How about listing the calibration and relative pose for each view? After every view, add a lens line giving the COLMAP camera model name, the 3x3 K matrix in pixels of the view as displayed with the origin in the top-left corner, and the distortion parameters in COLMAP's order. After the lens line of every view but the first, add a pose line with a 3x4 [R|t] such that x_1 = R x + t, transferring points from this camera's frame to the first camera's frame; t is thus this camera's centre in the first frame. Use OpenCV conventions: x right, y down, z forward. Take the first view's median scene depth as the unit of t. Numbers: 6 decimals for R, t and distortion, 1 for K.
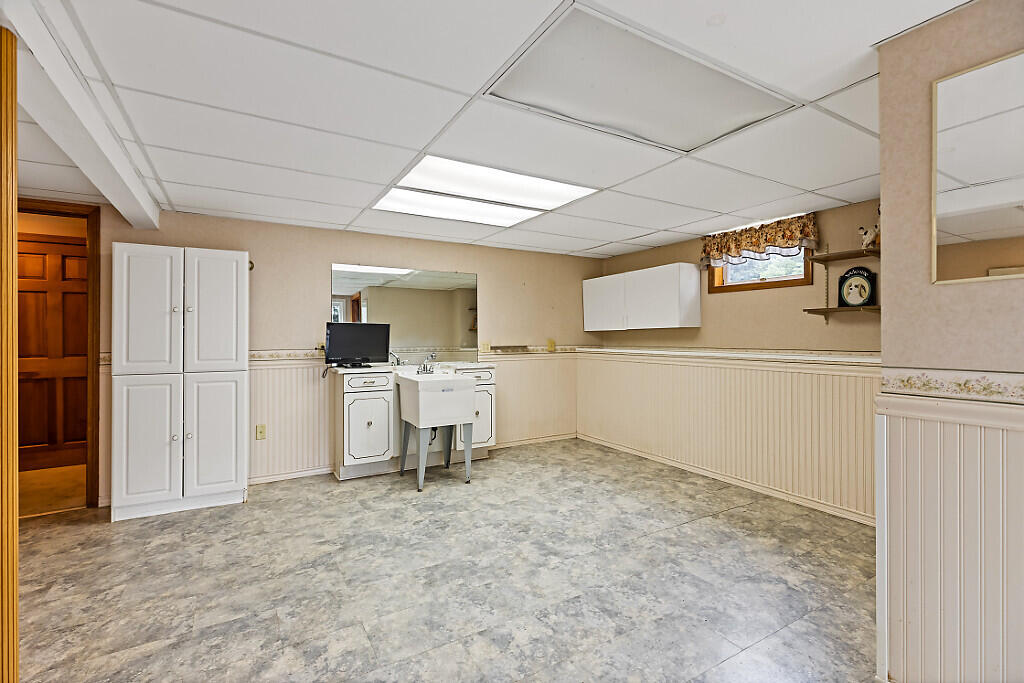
lens RADIAL K [[461.3, 0, 509.1], [0, 461.3, 338.3], [0, 0, 1]] dist [0.004695, -0.001062]
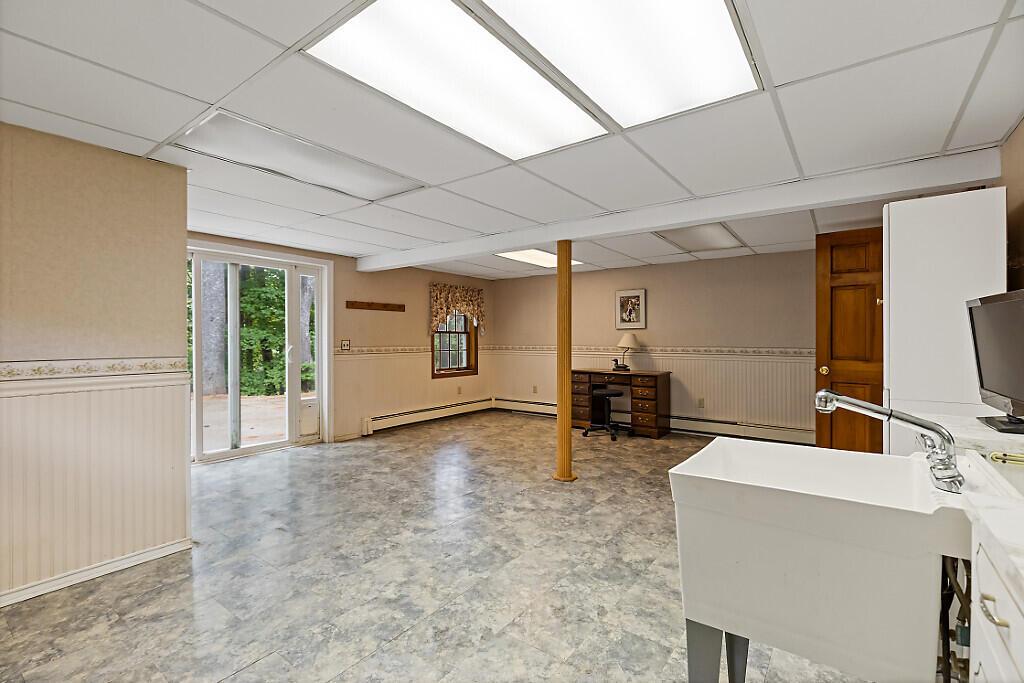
lens RADIAL K [[461.3, 0, 507.2], [0, 461.3, 339.2], [0, 0, 1]] dist [0.004695, -0.001062]
pose [[-0.924288, 0.005585, -0.381655, 0.197024], [0.002623, 0.999962, 0.008281, -0.007067], [0.381687, 0.006653, -0.924268, 1.657409]]
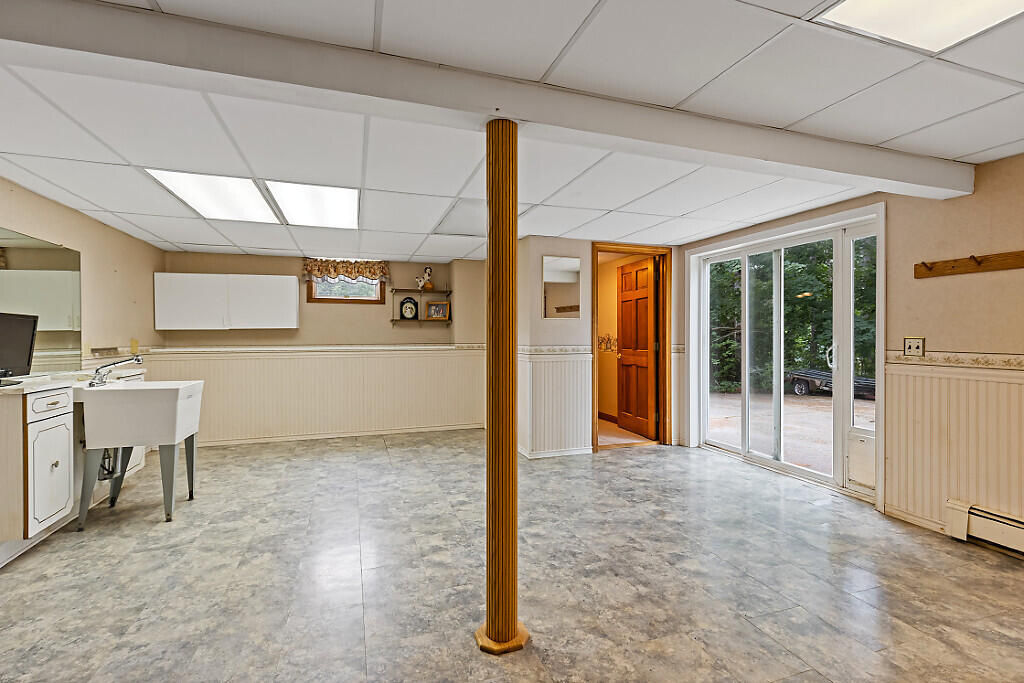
lens RADIAL K [[461.3, 0, 510.2], [0, 461.3, 337.4], [0, 0, 1]] dist [0.004695, -0.001062]
pose [[0.201057, -0.002556, 0.979576, -1.125416], [0.005330, 0.999985, 0.001515, 0.002858], [-0.979565, 0.004916, 0.201067, 0.291262]]
